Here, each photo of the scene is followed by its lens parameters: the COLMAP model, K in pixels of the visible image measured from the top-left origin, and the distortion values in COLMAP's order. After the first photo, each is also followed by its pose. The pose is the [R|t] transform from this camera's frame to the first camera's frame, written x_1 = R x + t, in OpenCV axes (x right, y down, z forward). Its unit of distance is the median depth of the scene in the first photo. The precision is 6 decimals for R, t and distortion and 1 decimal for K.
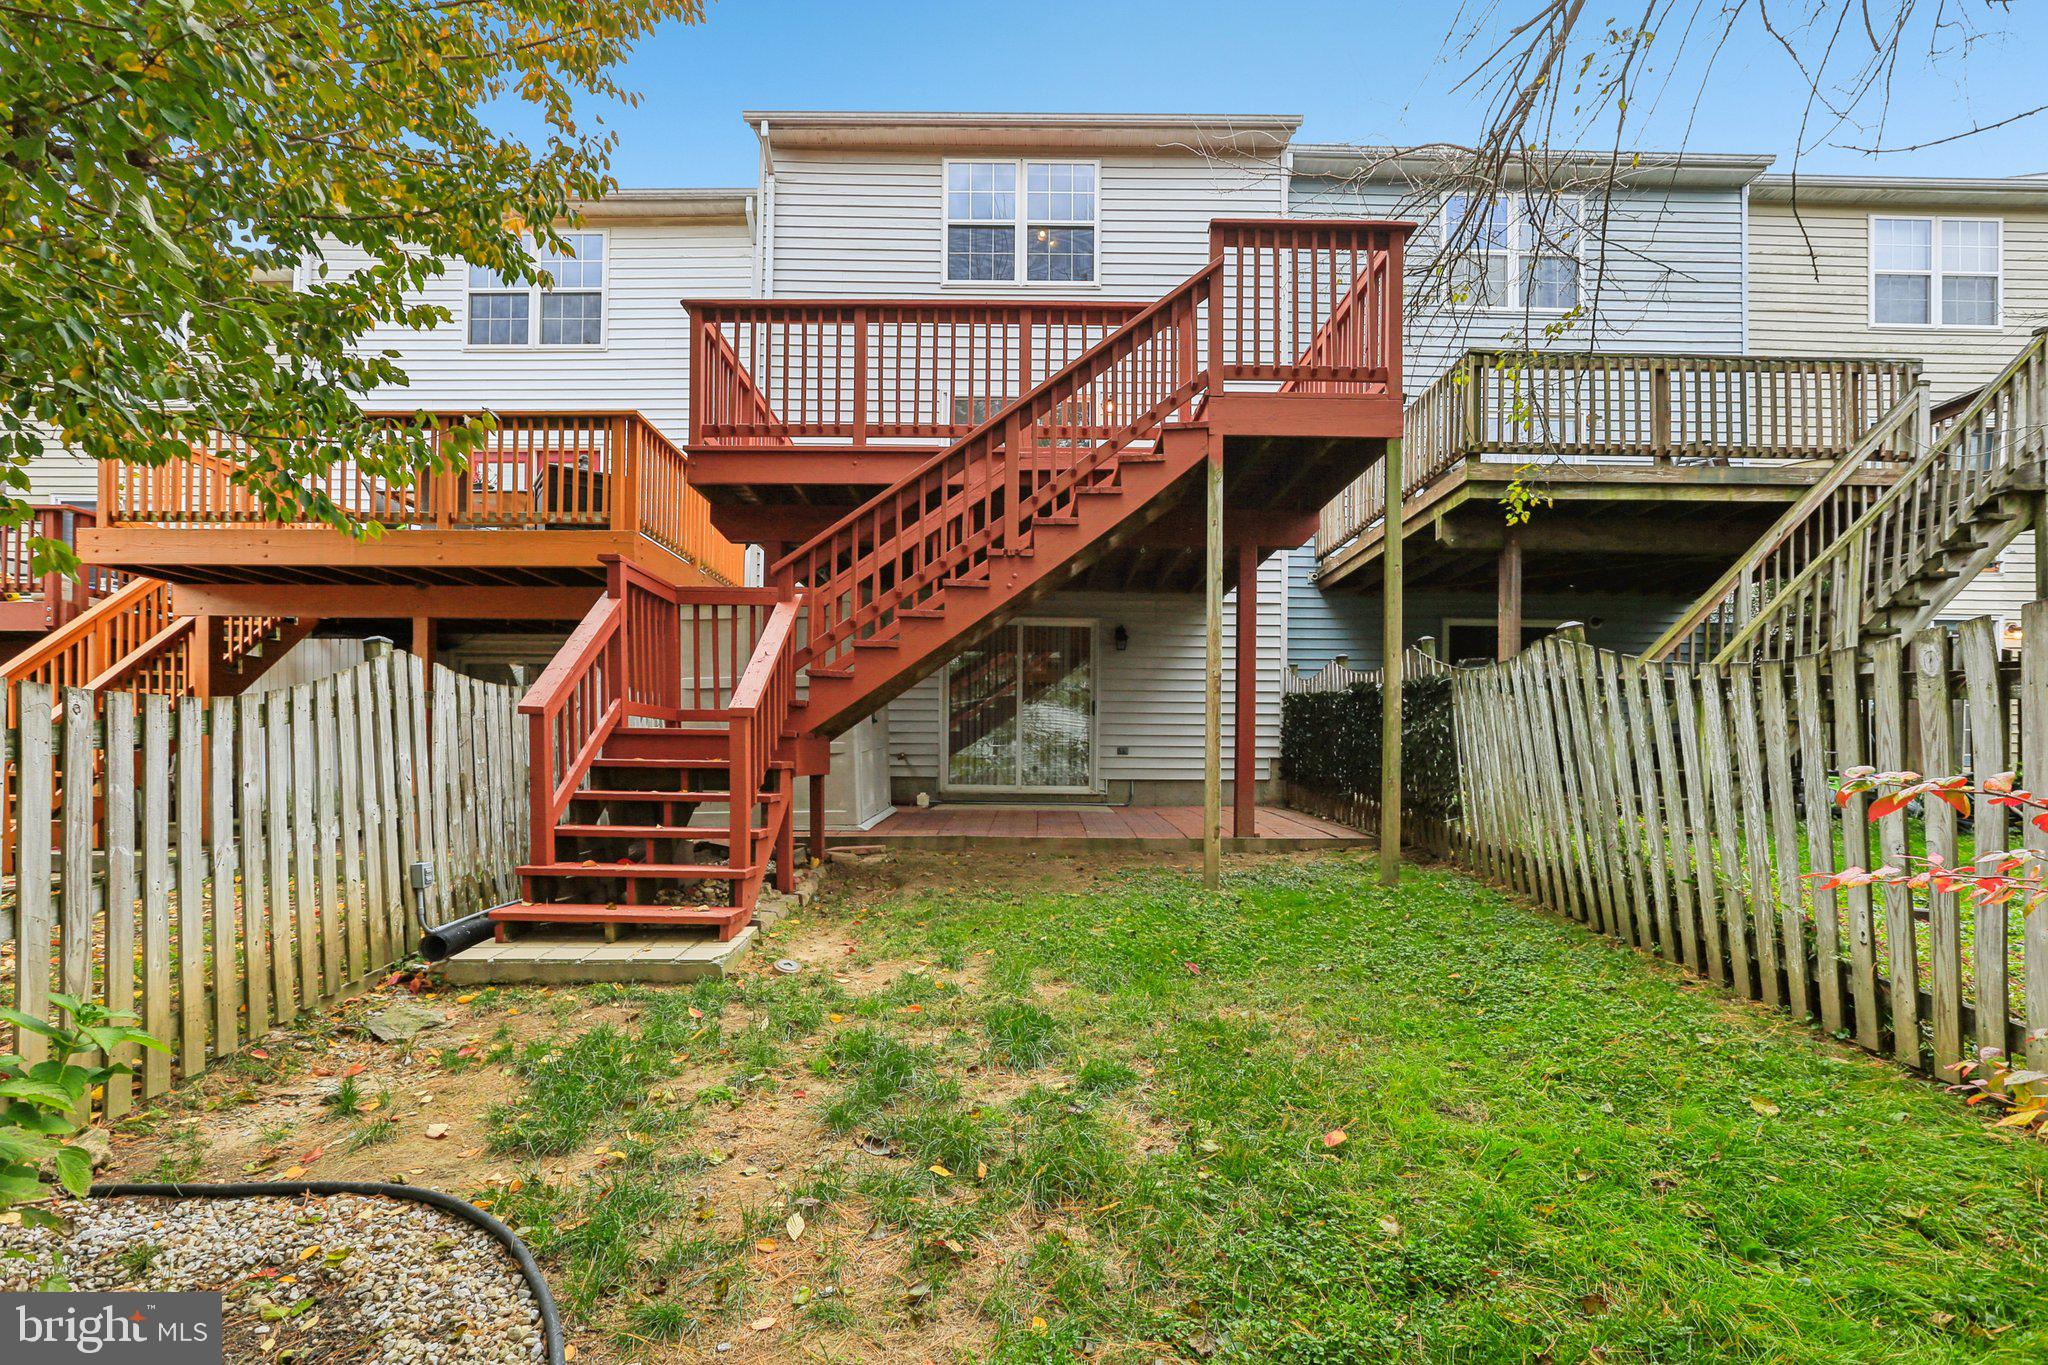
lens RADIAL K [[932.5, 0, 1024.0], [0, 932.5, 682.5], [0, 0, 1]] dist [-0.056826, 0.025540]
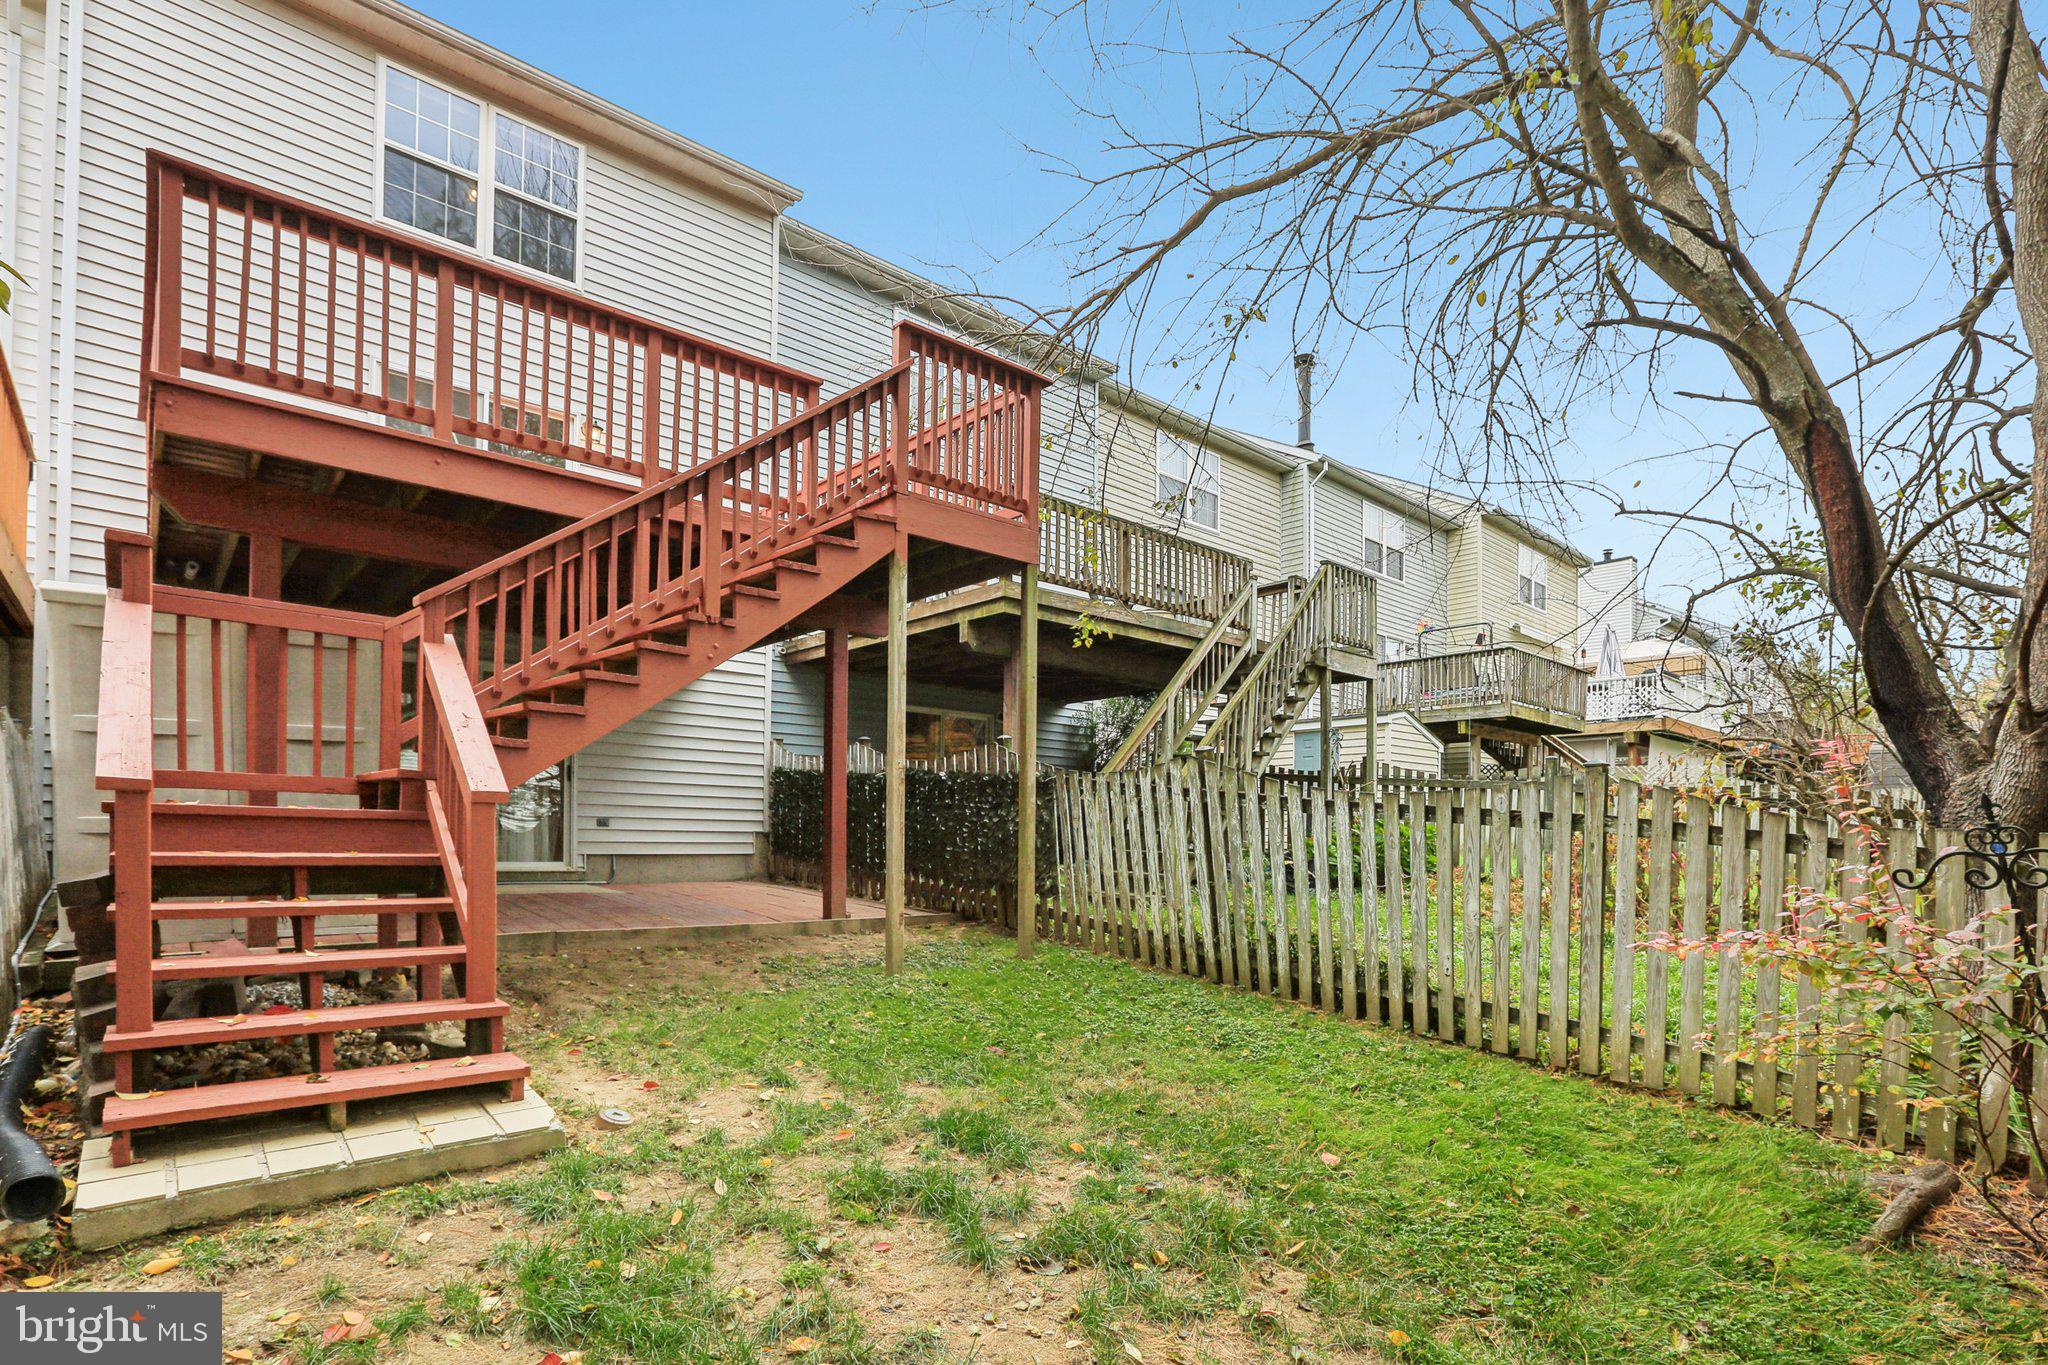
lens RADIAL K [[950.4, 0, 1024.2], [0, 950.4, 743.6], [0, 0, 1]] dist [-0.053950, 0.026789]
pose [[0.770594, 0.064430, 0.634061, -0.299375], [-0.064359, 0.997658, -0.023159, -0.013996], [-0.634068, -0.022962, 0.772936, 0.082591]]
